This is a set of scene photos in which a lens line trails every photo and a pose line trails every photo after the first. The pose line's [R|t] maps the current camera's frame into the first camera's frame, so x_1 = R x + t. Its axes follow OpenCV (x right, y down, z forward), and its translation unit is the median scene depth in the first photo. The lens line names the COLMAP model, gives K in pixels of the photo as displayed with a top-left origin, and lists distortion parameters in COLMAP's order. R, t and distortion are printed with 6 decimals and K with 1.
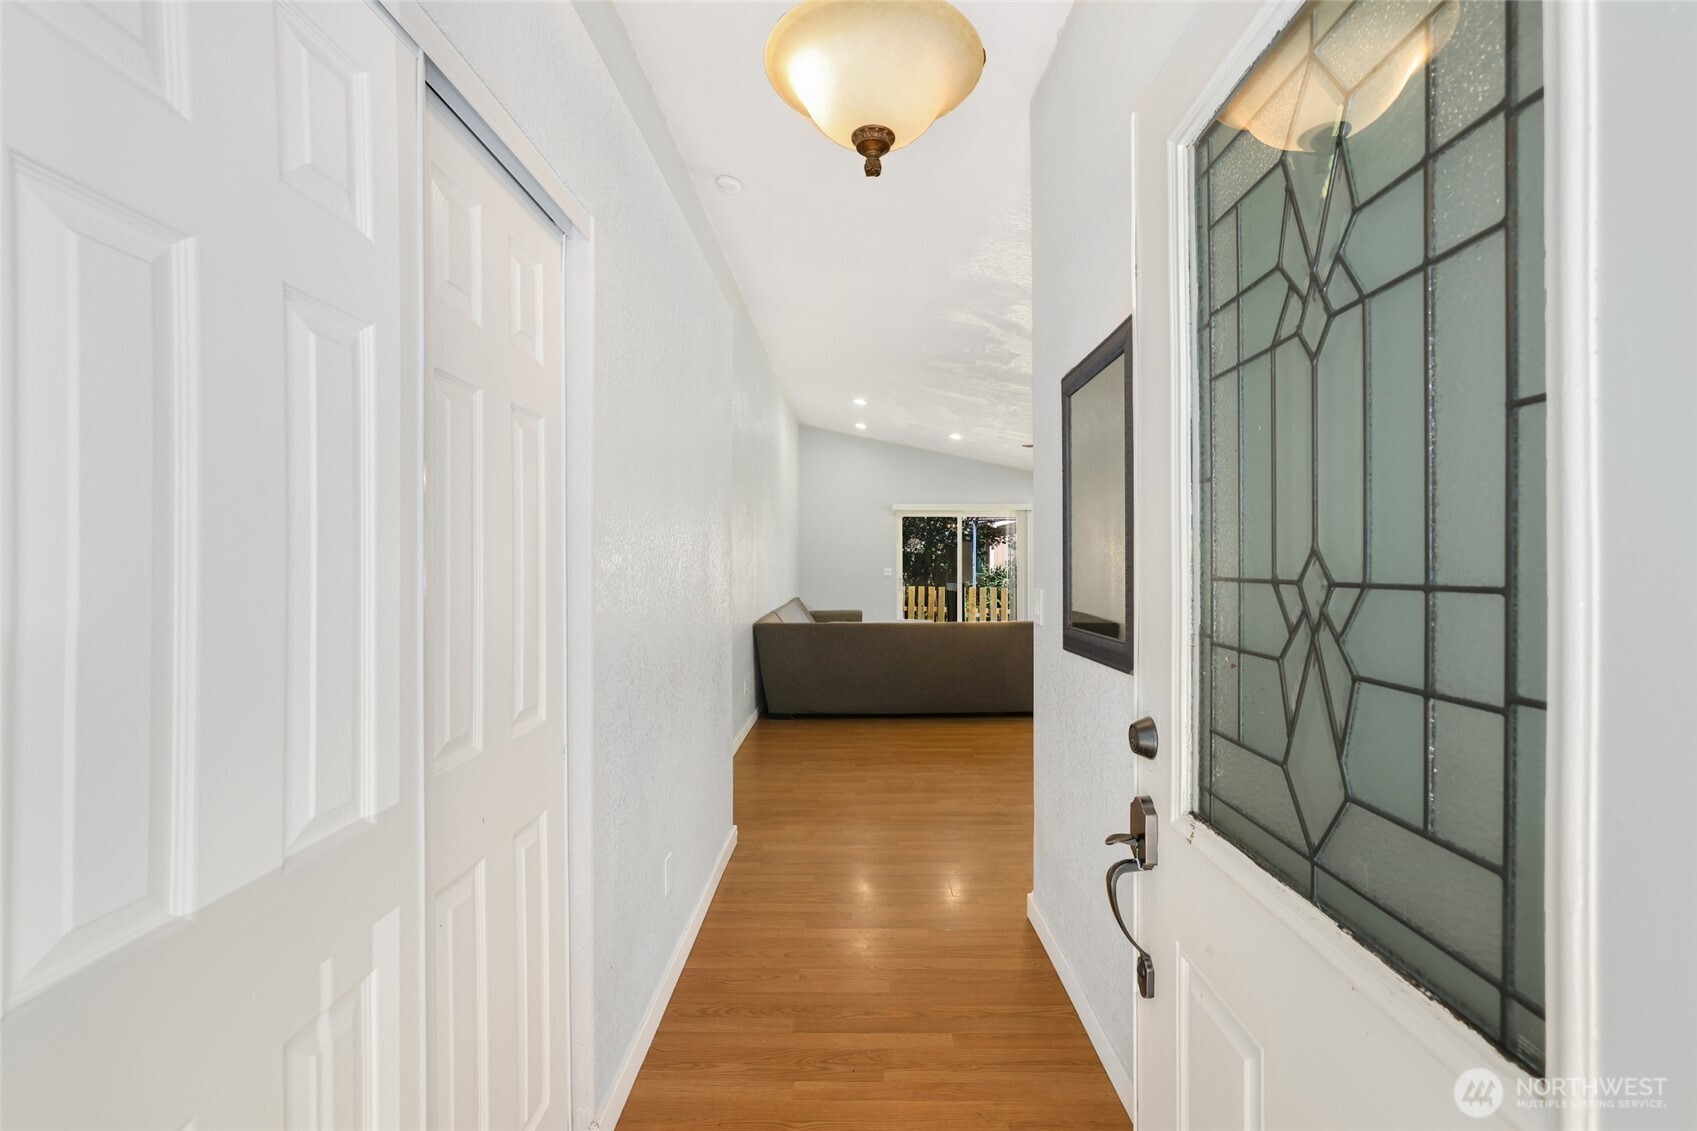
lens RADIAL K [[752.8, 0, 836.4], [0, 752.8, 560.2], [0, 0, 1]] dist [-0.043447, 0.014021]
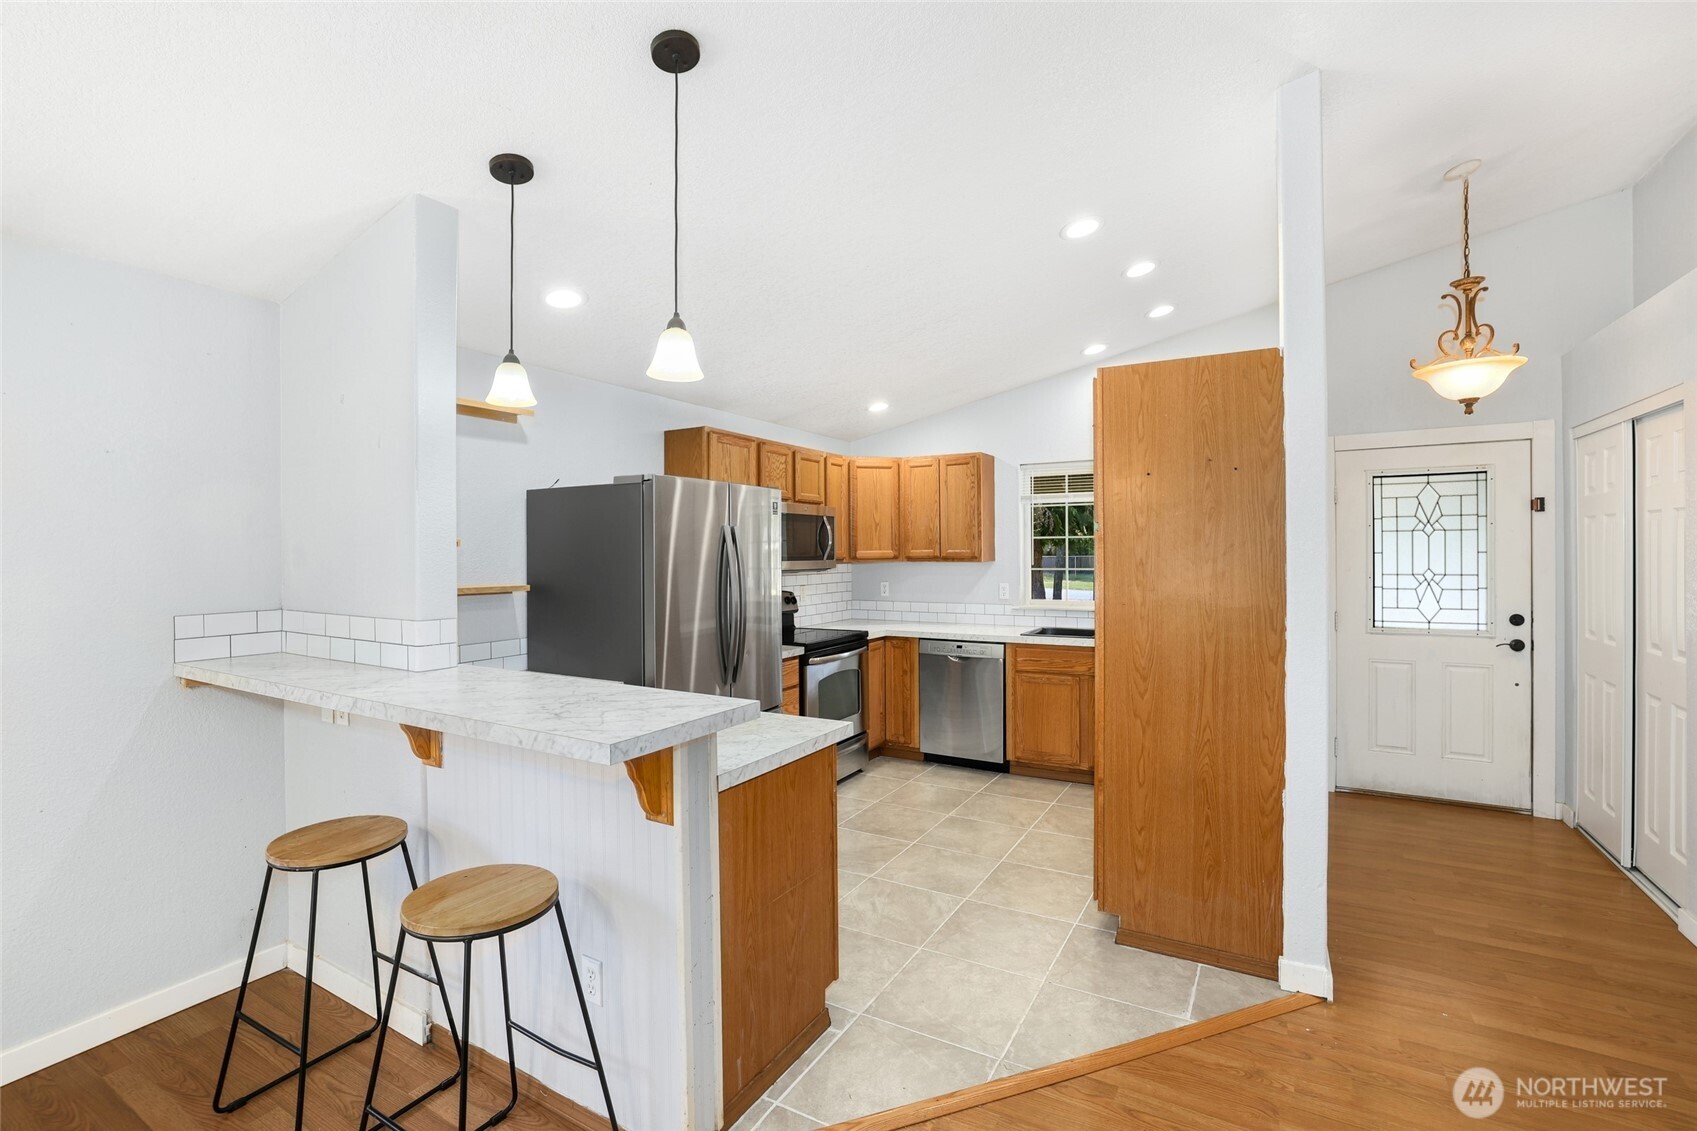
lens RADIAL K [[752.8, 0, 848.4], [0, 752.8, 554.4], [0, 0, 1]] dist [-0.043447, 0.014021]
pose [[-0.878683, 0.004901, 0.477380, 0.087788], [0.005950, 0.999982, 0.000685, -0.013389], [-0.477368, 0.003442, -0.878697, 0.518036]]
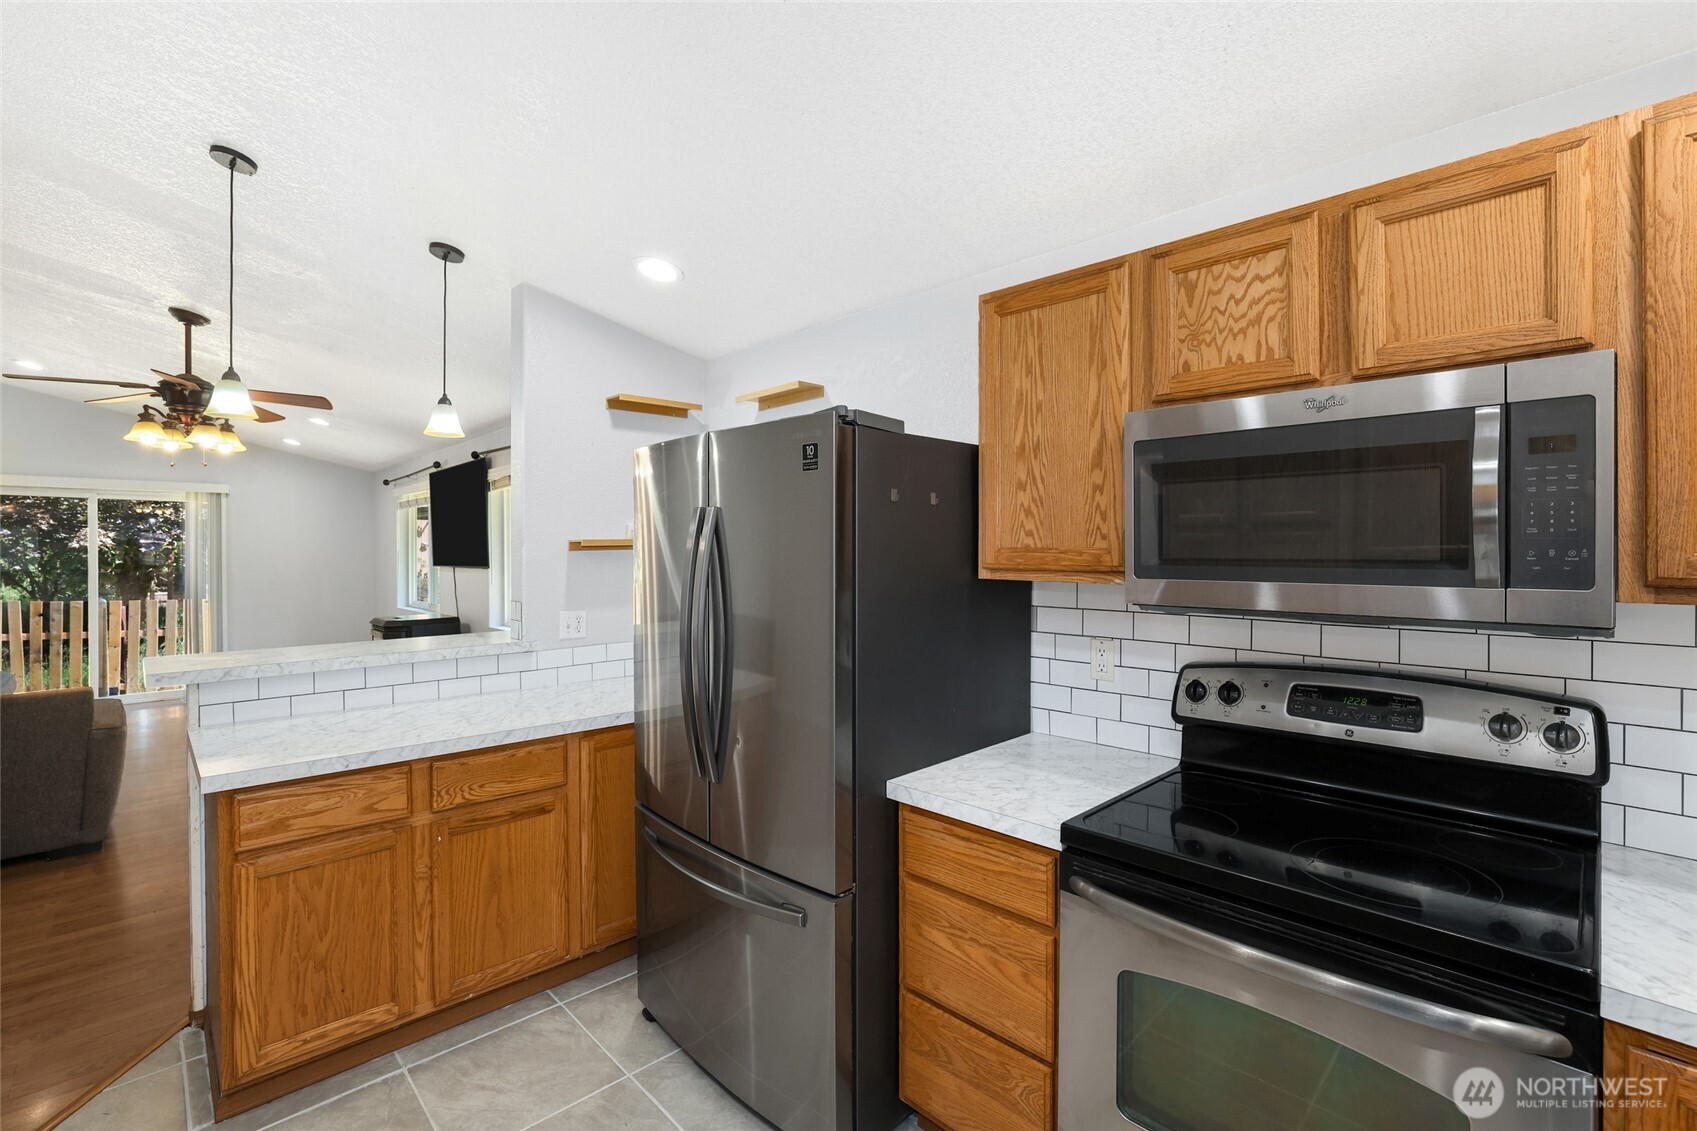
lens RADIAL K [[752.8, 0, 850.2], [0, 752.8, 551.4], [0, 0, 1]] dist [-0.043447, 0.014021]
pose [[0.700484, -0.005080, 0.713650, 0.177367], [0.001643, 0.999983, 0.005506, -0.015780], [-0.713666, -0.002684, 0.700481, 0.104393]]
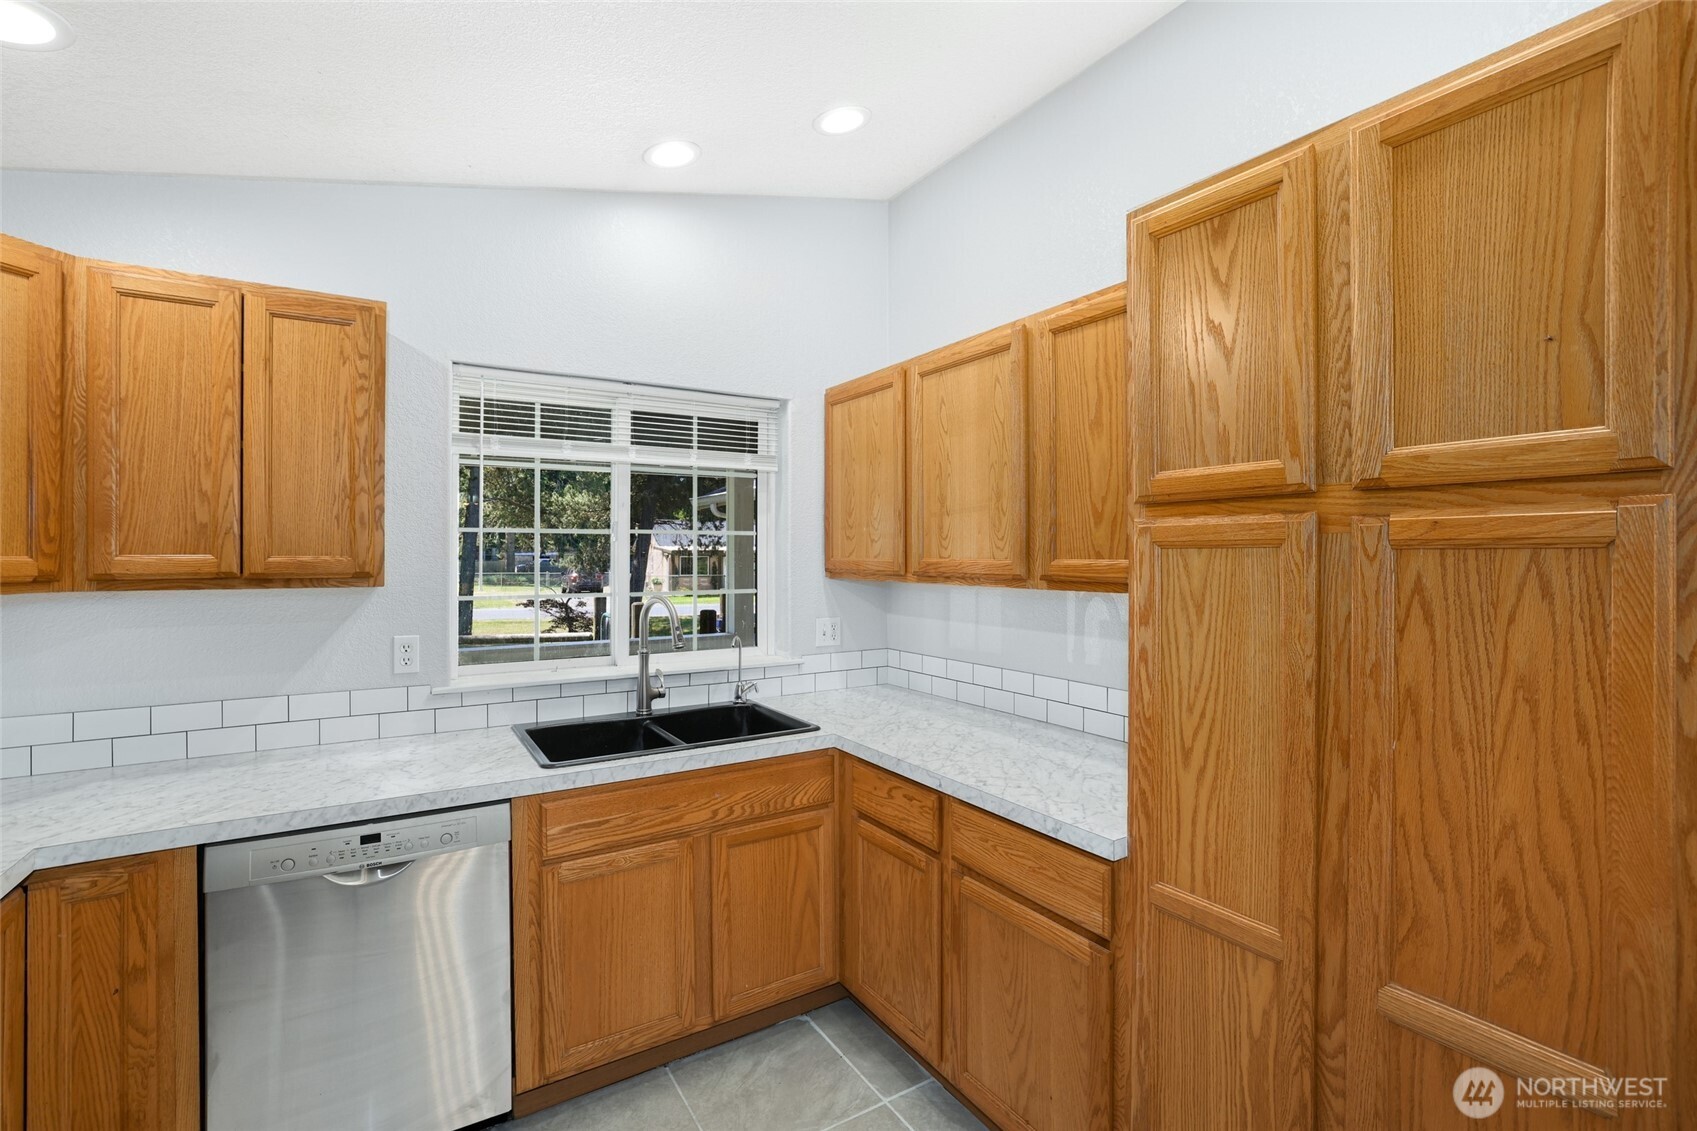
lens RADIAL K [[752.8, 0, 840.2], [0, 752.8, 551.3], [0, 0, 1]] dist [-0.043447, 0.014021]
pose [[-0.836103, -0.001898, -0.548569, 0.252179], [0.002778, 0.999967, -0.007694, -0.014928], [0.548565, -0.007957, -0.836070, 0.263099]]
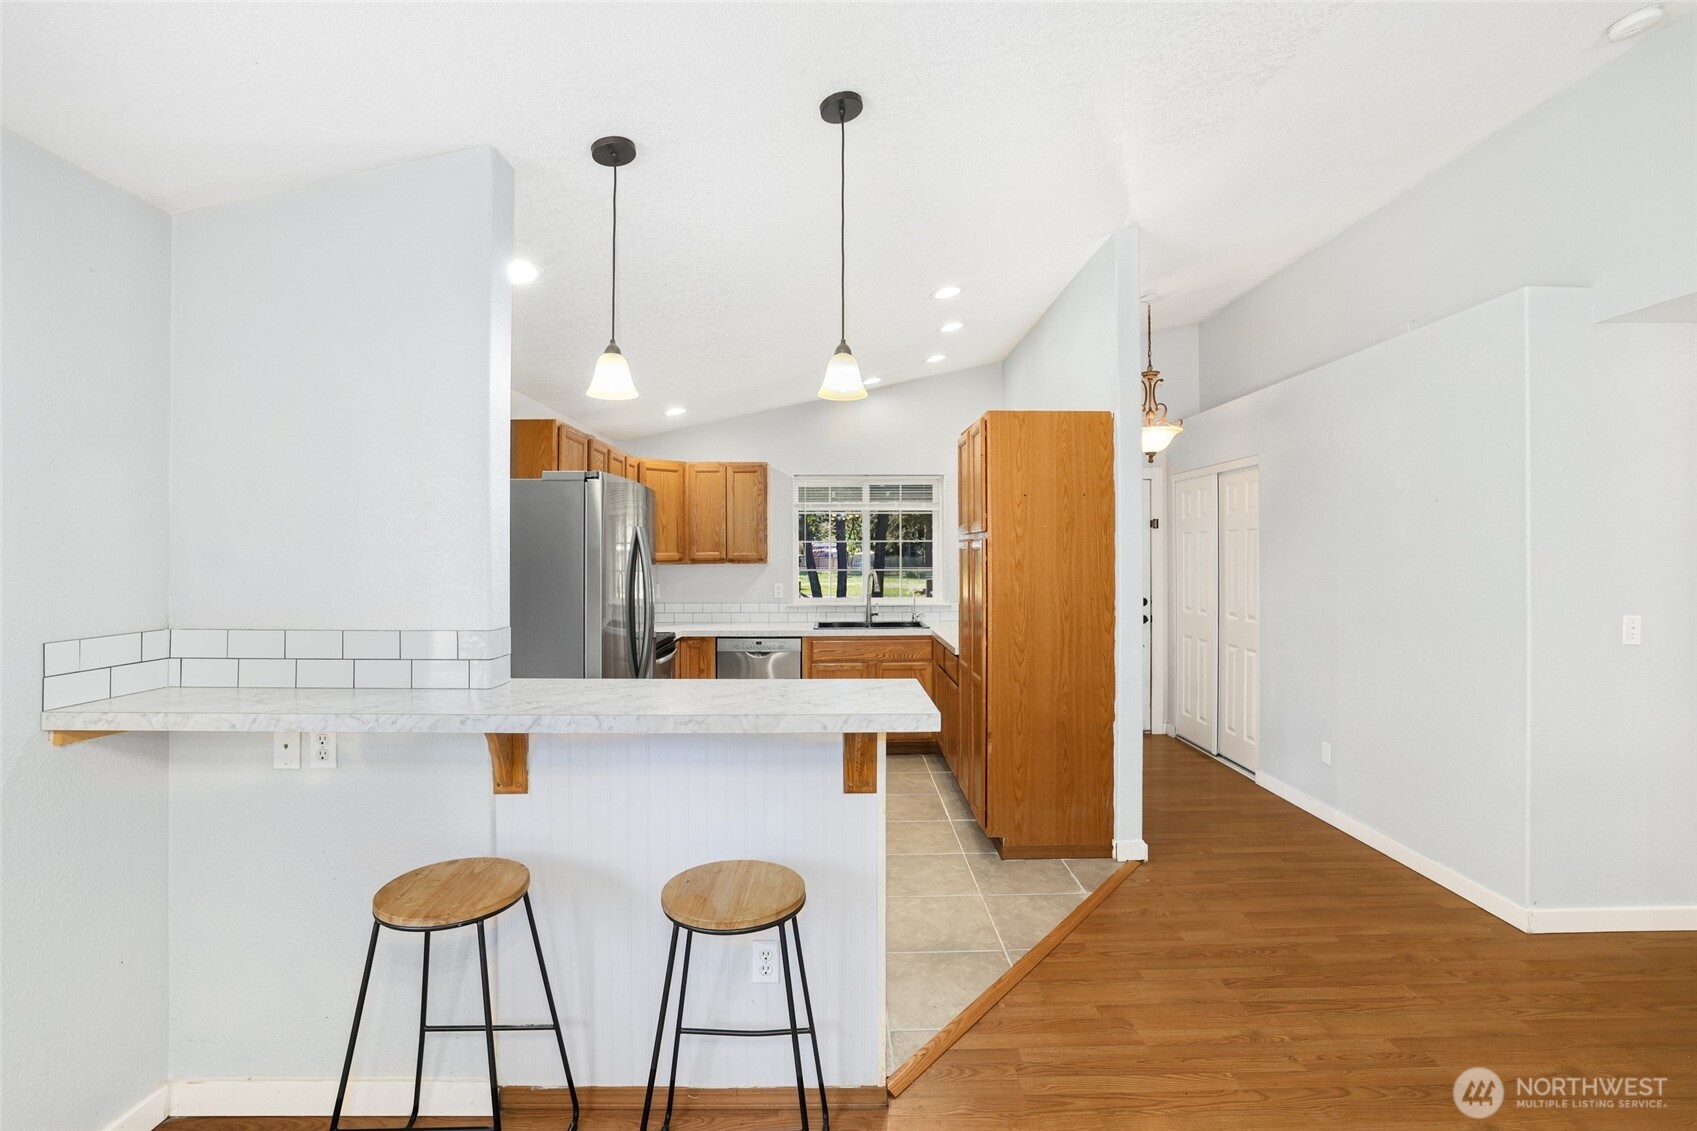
lens RADIAL K [[752.8, 0, 846.8], [0, 752.8, 550.2], [0, 0, 1]] dist [-0.043447, 0.014021]
pose [[-0.999202, 0.003276, -0.039816, 0.210957], [0.003537, 0.999973, -0.006476, -0.013534], [0.039793, -0.006612, -0.999186, 0.578469]]
